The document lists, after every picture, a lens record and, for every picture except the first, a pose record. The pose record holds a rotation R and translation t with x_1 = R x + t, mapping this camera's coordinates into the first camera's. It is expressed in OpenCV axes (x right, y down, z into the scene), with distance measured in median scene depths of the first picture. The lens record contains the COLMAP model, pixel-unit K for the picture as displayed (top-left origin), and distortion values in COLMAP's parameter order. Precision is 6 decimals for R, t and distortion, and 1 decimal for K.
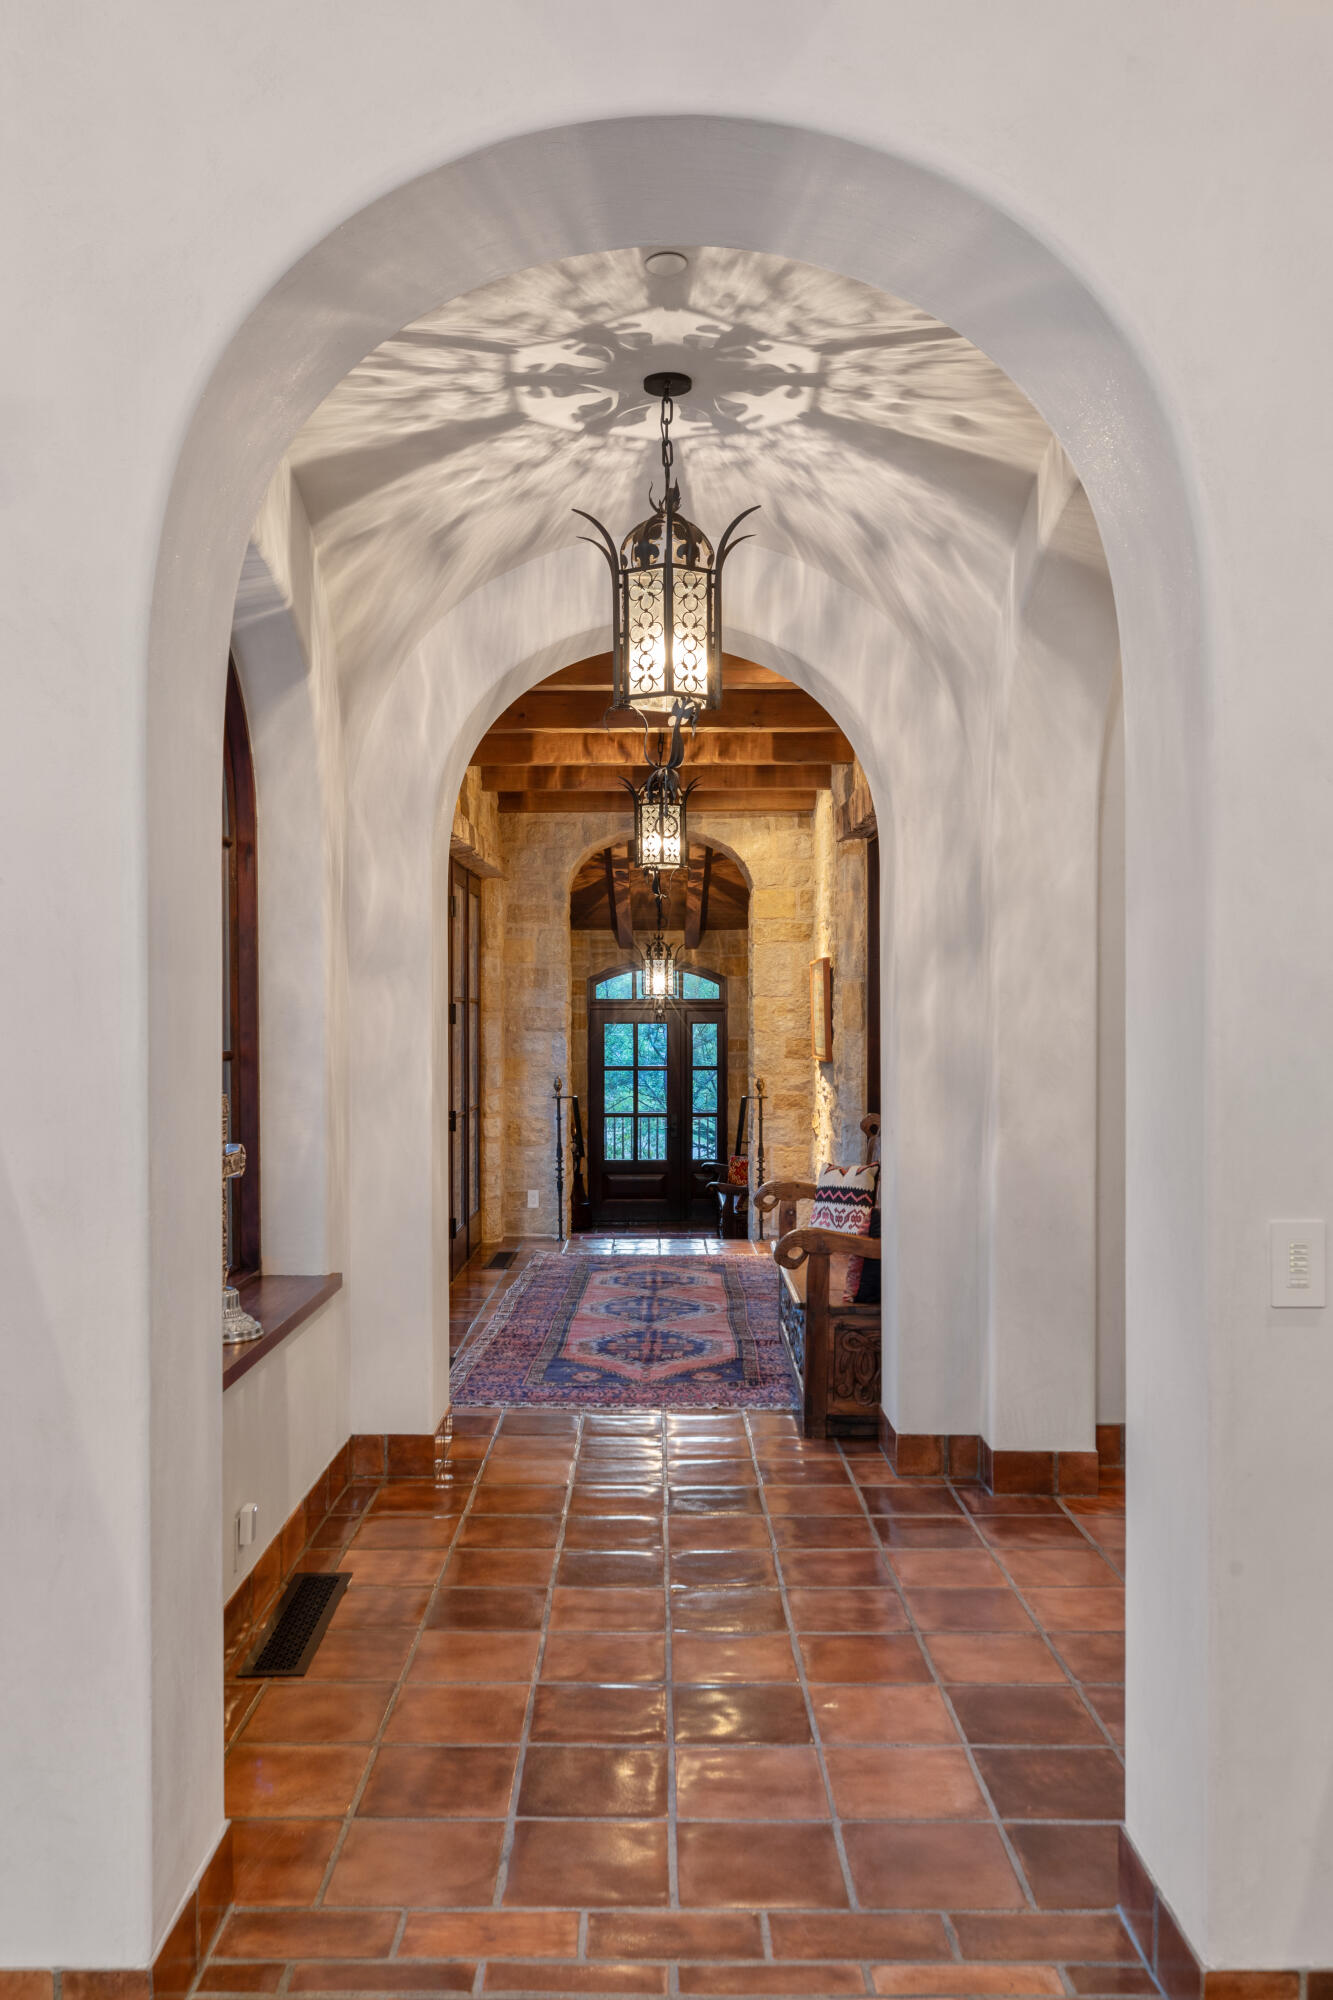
lens RADIAL K [[1604.5, 0, 664.7], [0, 1604.5, 1004.7], [0, 0, 1]] dist [0.000103, 0.000001]
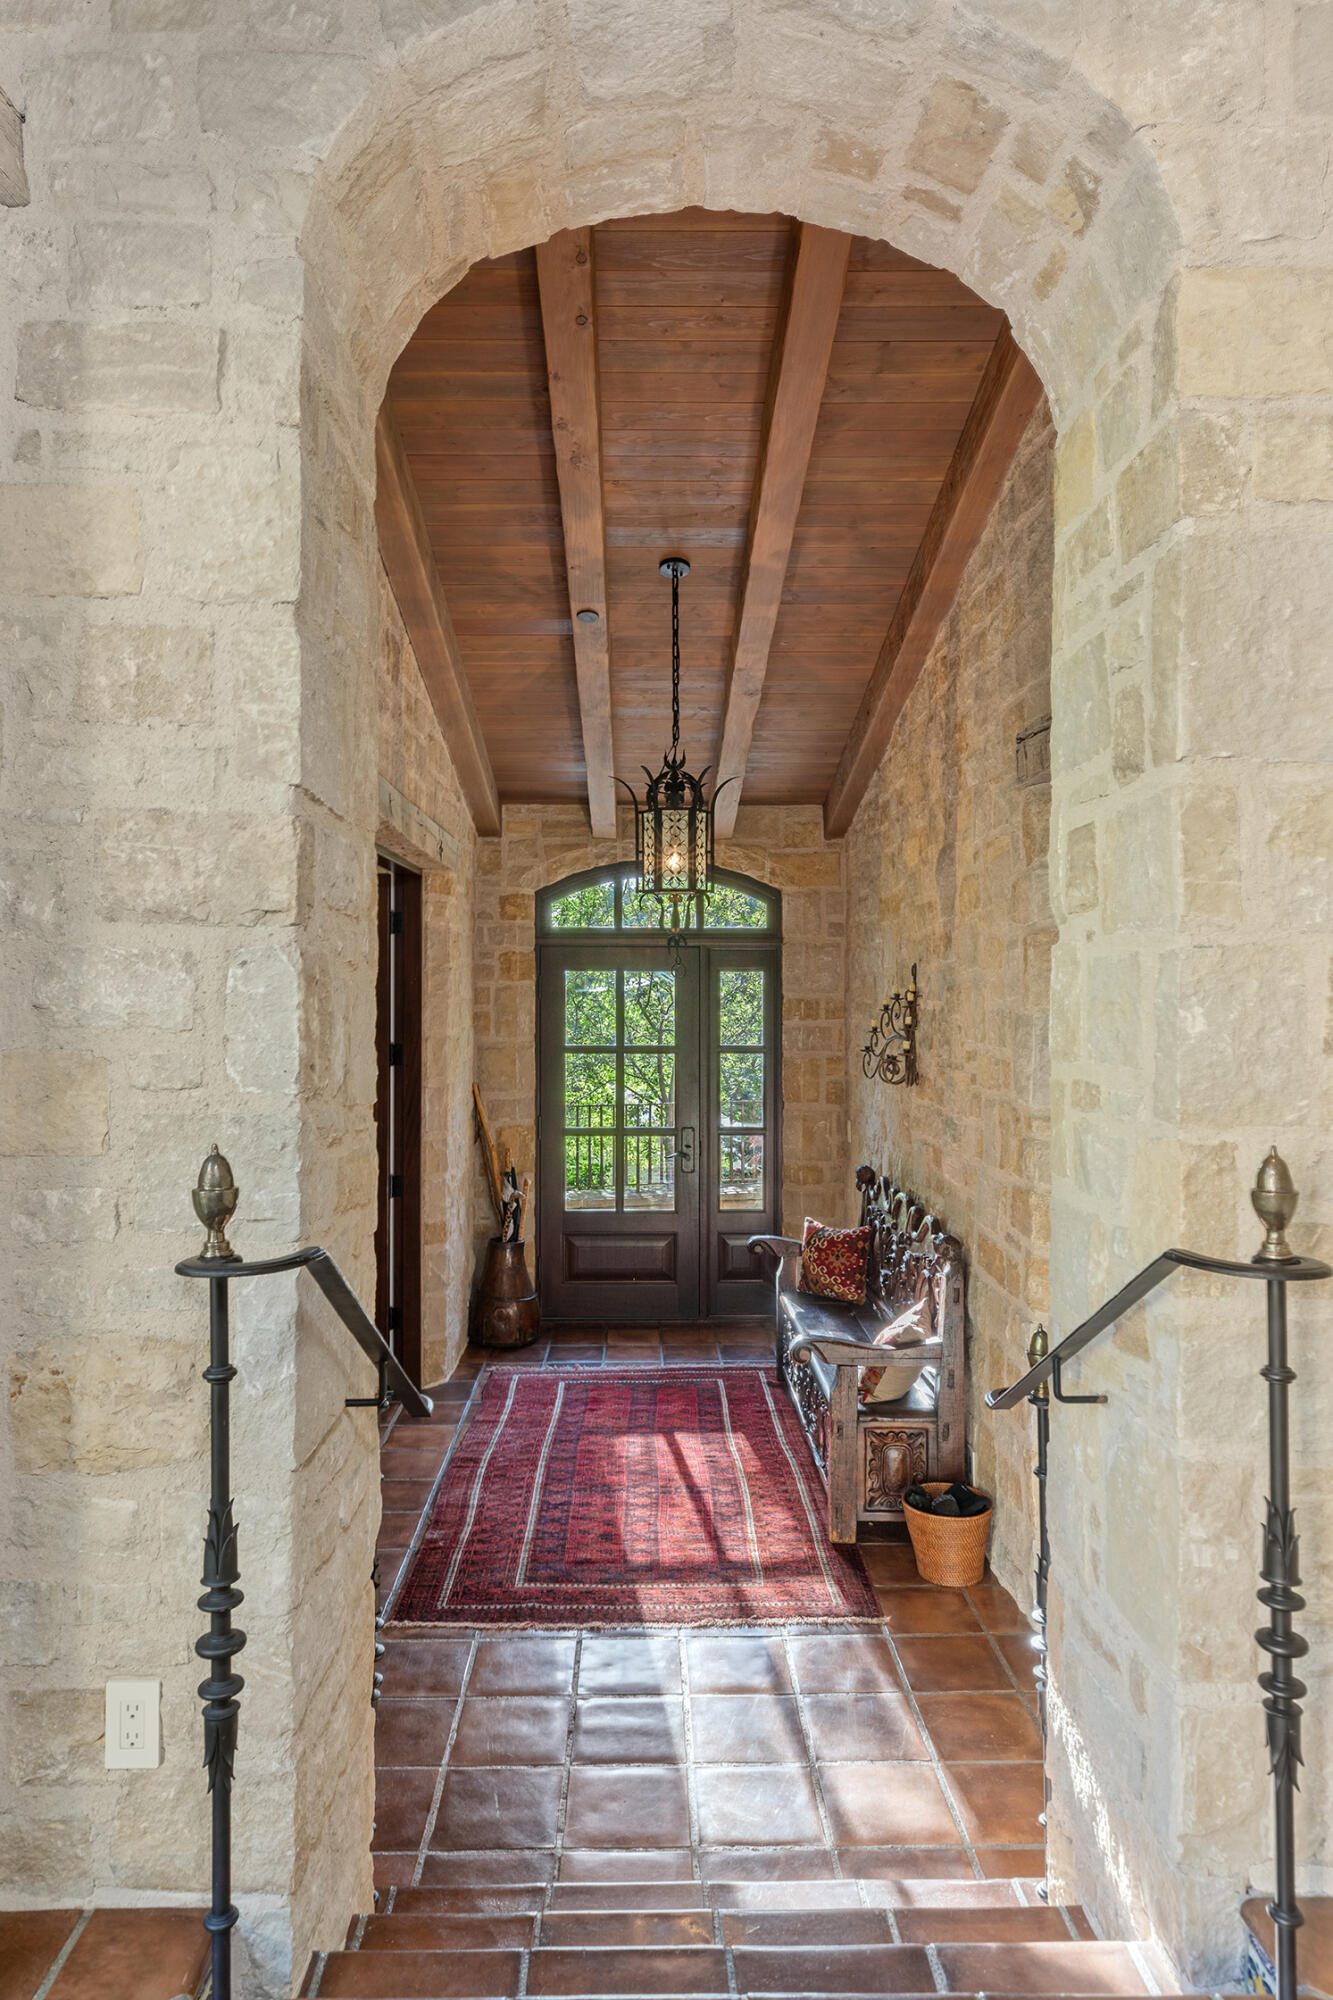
lens RADIAL K [[1314.0, 0, 664.8], [0, 1314.0, 998.1], [0, 0, 1]] dist [-0.000200, -0.000028]
pose [[0.999822, -0.001371, 0.018830, -0.011001], [0.001187, 0.999952, 0.009741, 0.016236], [-0.018842, -0.009717, 0.999775, 0.535494]]
